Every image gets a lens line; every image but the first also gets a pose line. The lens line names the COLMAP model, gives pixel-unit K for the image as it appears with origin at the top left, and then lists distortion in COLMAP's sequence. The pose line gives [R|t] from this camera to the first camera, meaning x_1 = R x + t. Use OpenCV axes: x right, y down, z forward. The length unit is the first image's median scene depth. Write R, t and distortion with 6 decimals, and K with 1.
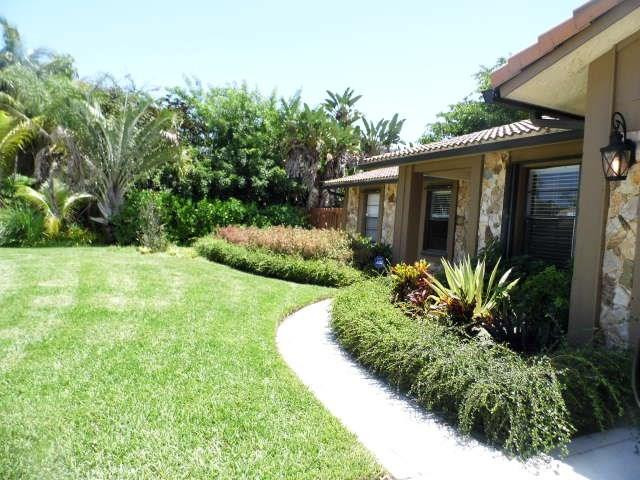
lens RADIAL K [[478.5, 0, 319.0], [0, 478.5, 233.1], [0, 0, 1]] dist [-0.005959, -0.005589]
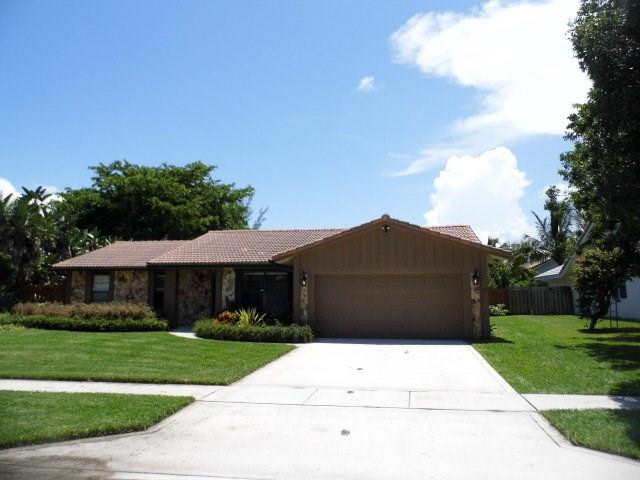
lens RADIAL K [[478.5, 0, 319.0], [0, 478.5, 233.1], [0, 0, 1]] dist [-0.005959, -0.005589]
pose [[0.594628, 0.045575, 0.802708, -1.117956], [0.048412, 0.994551, -0.092329, -0.070678], [-0.802542, 0.093762, 0.589182, -0.690299]]
